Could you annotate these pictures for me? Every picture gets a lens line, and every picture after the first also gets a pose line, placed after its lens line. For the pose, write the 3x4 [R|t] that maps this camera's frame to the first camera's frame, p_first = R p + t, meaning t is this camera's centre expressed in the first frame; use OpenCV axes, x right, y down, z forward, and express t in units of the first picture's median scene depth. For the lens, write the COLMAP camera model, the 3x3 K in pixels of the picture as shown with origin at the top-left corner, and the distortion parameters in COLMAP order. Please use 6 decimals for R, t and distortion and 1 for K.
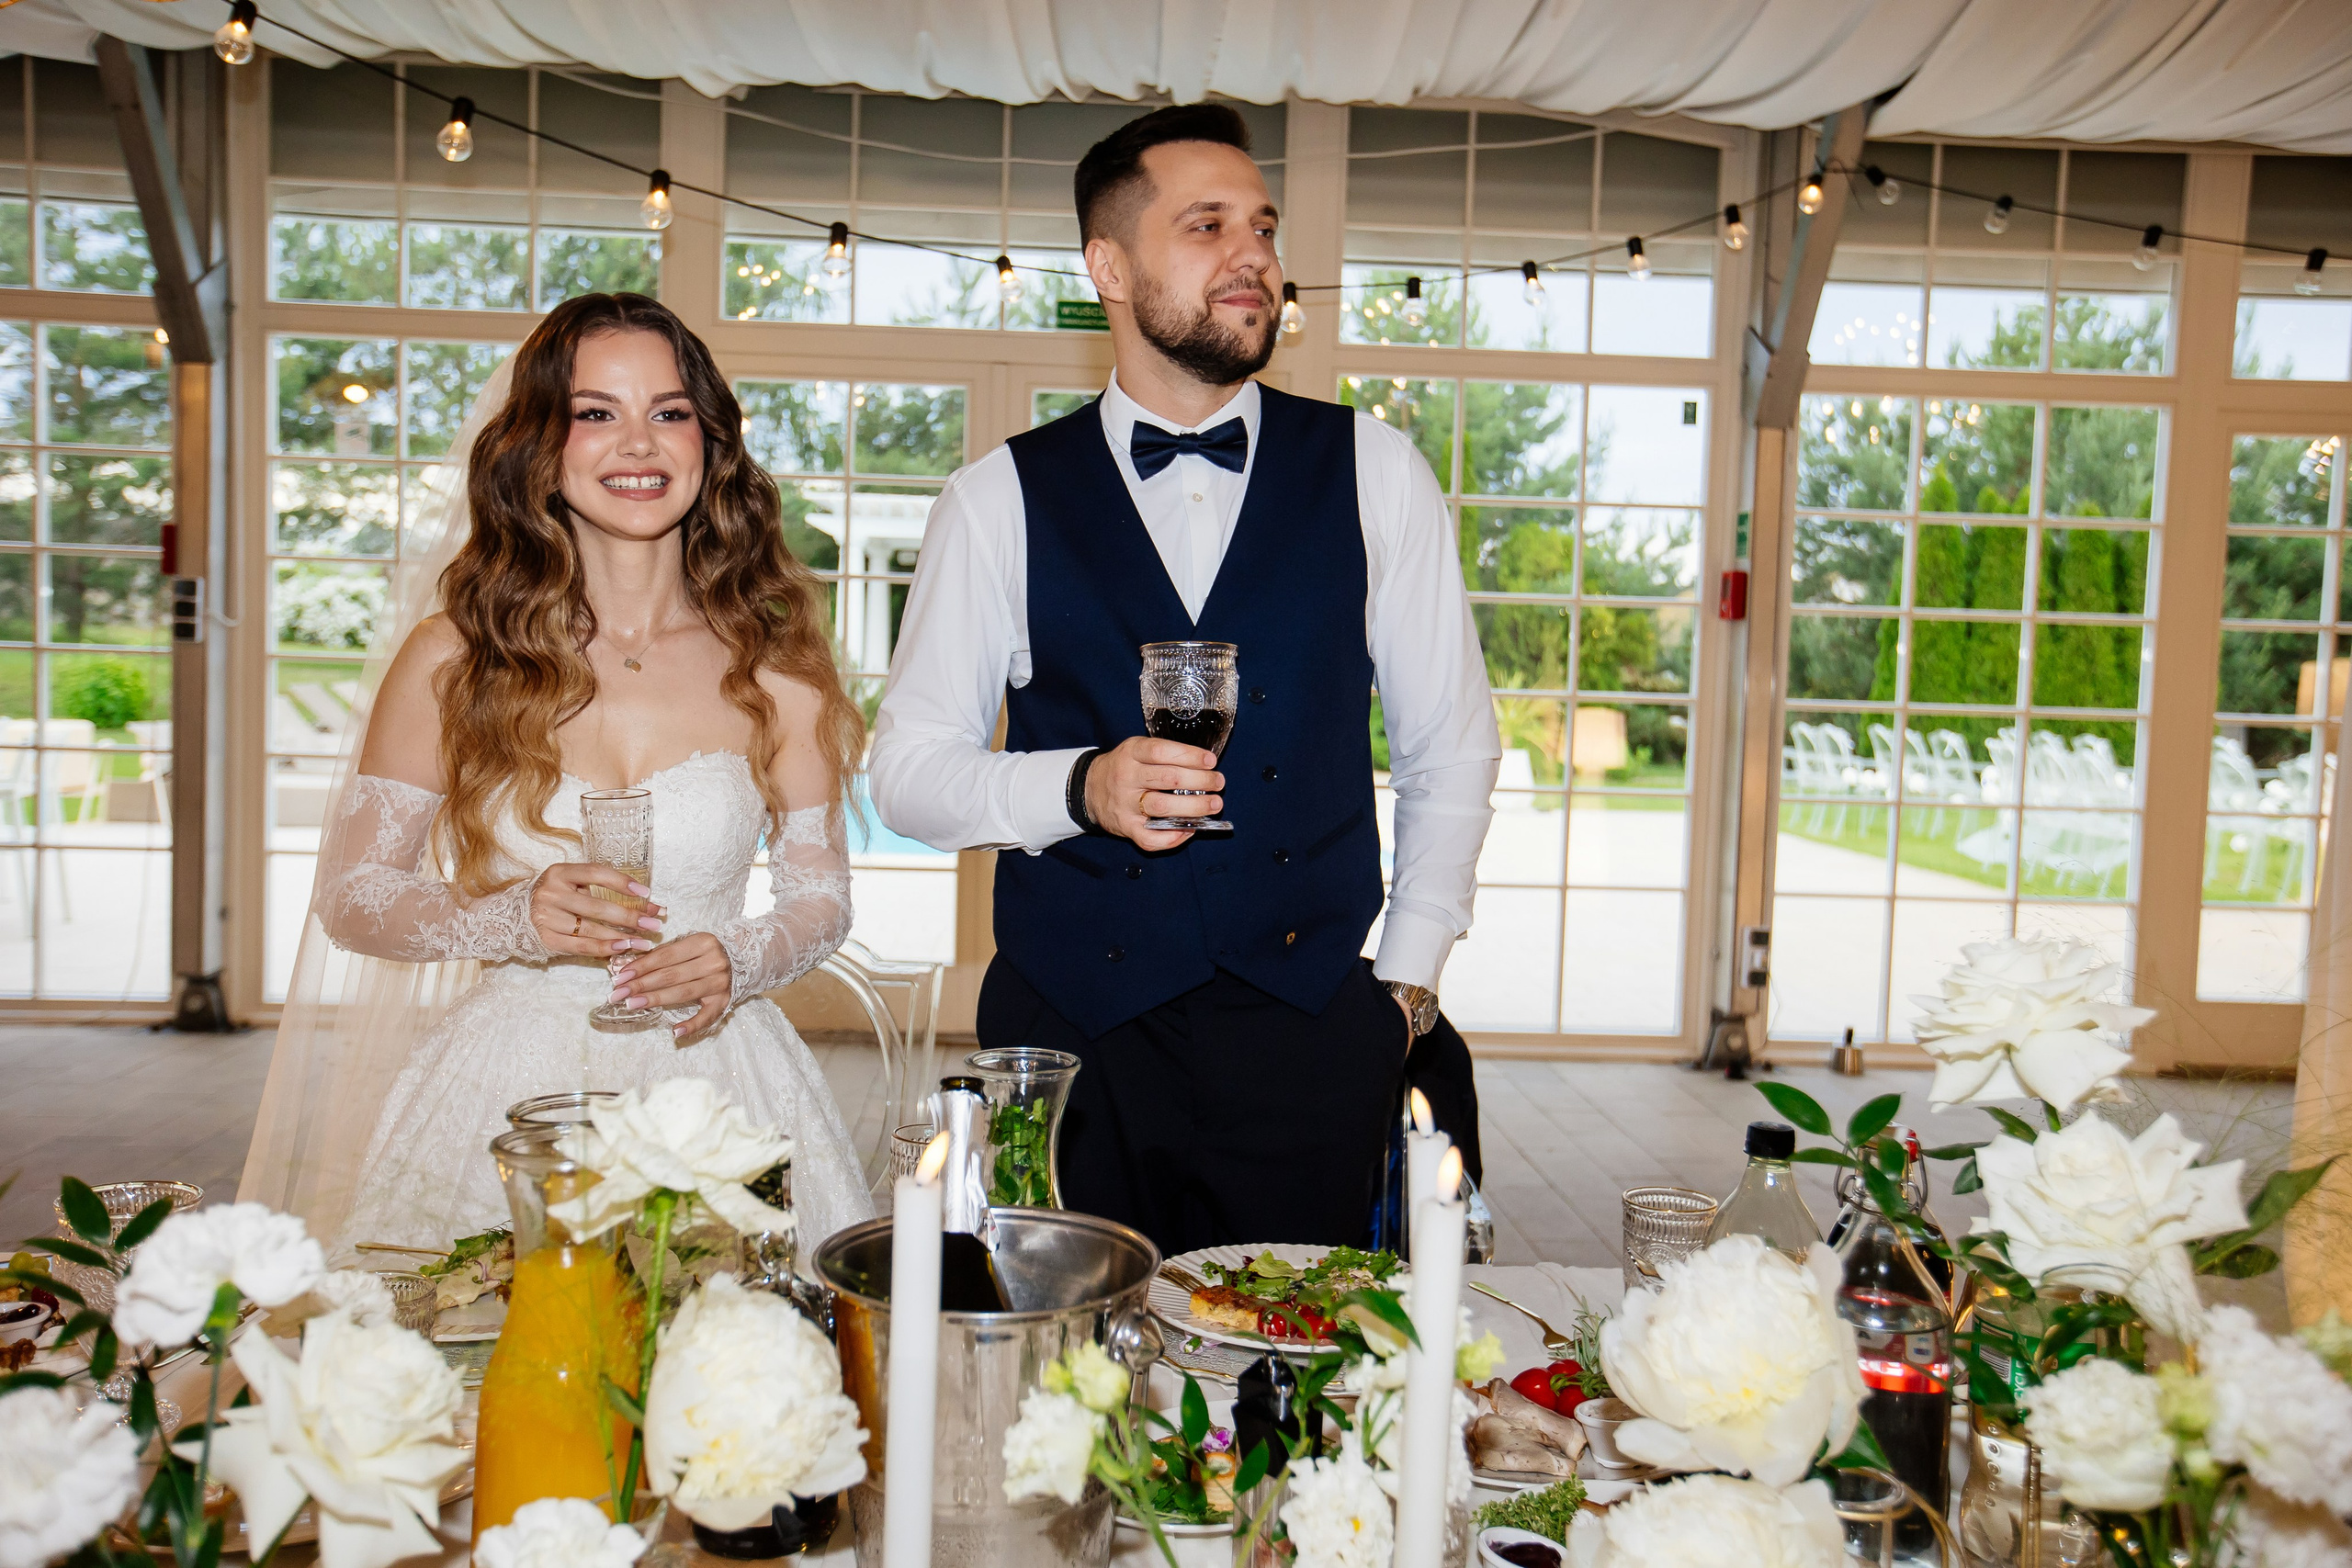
lens RADIAL K [[1889.0, 0, 1086.4], [0, 1889.0, 772.5], [0, 0, 1]] dist [0.001508, 0.034856]
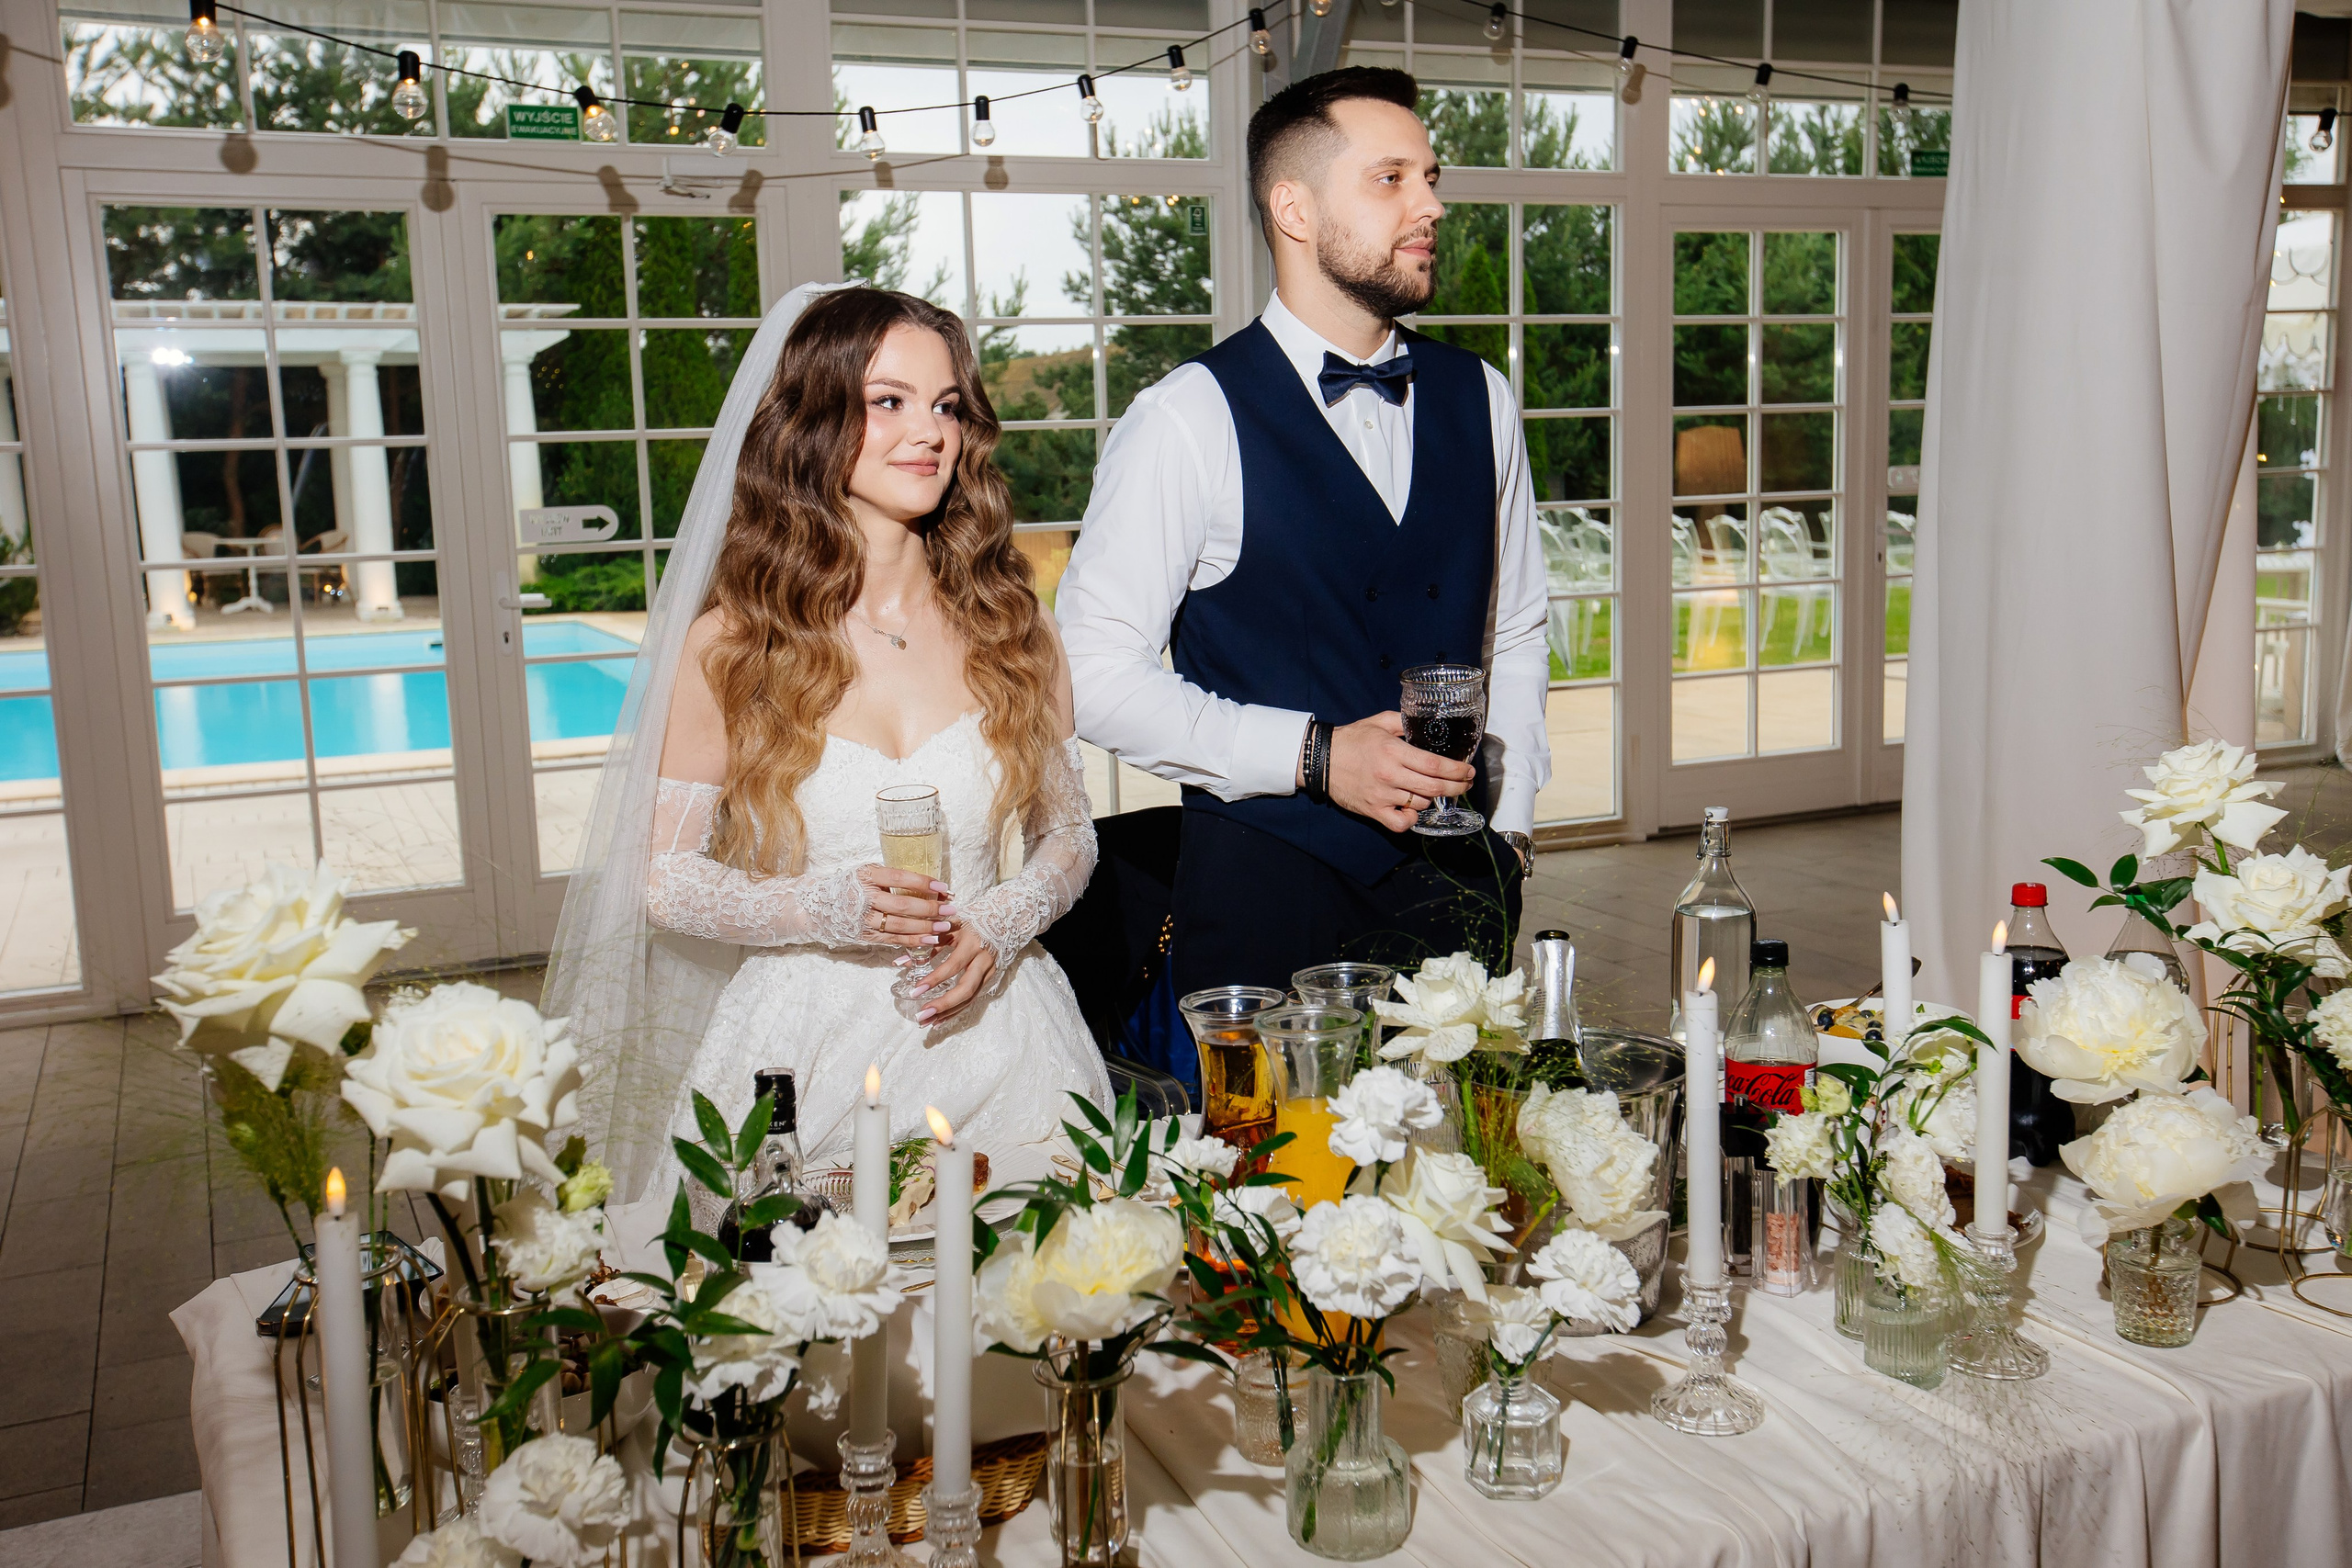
lens RADIAL K [[2242.9, 0, 1155.7], [0, 2242.9, 763.0], [0, 0, 1]] dist [0.039953, 0.000000]
pose [[0.924465, -0.114078, 0.363800, -0.149623], [0.087568, 0.992210, 0.088607, -0.020937], [-0.371074, -0.050057, 0.927253, -0.062619]]
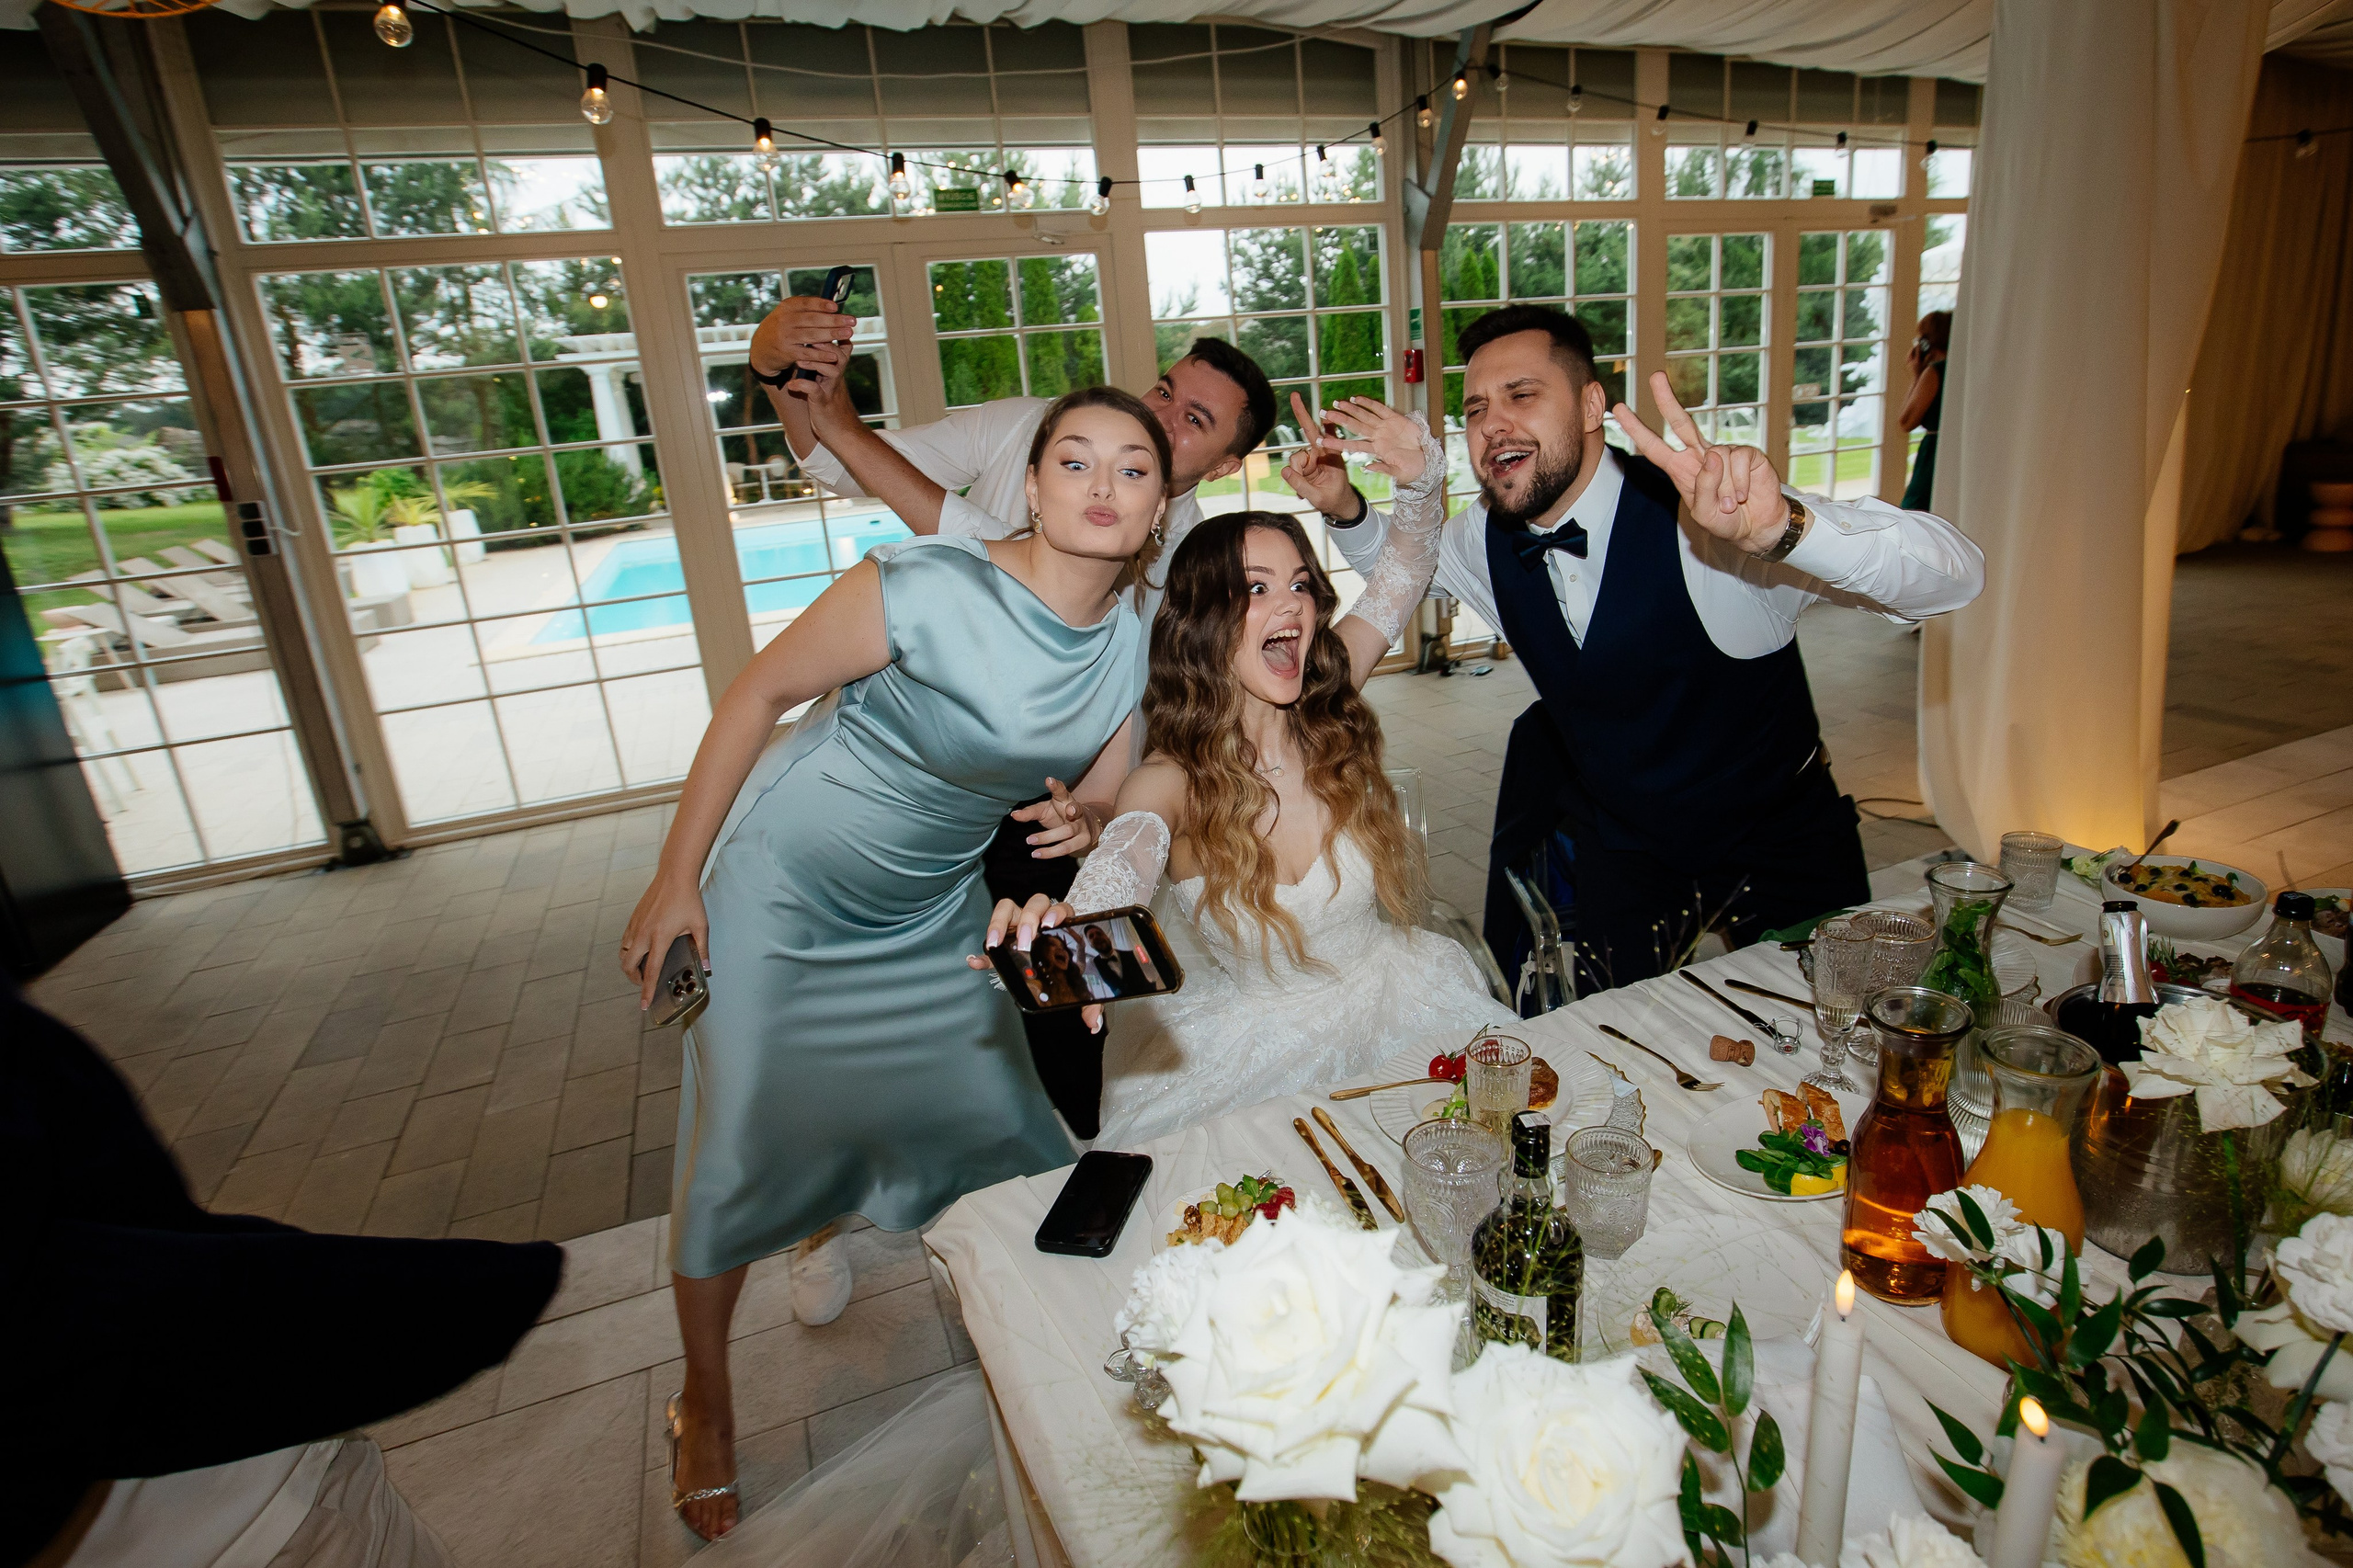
lens RADIAL K [[1236.6, 0, 1219.3], [0, 1236.6, 774.7], [0, 0, 1]] dist [-0.047571, 0.013074]
pose [[0.929888, -0.208241, 0.303223, -0.174301], [0.132125, 0.958400, 0.253006, -0.048898], [-0.343295, -0.195204, 0.918719, 0.075106]]
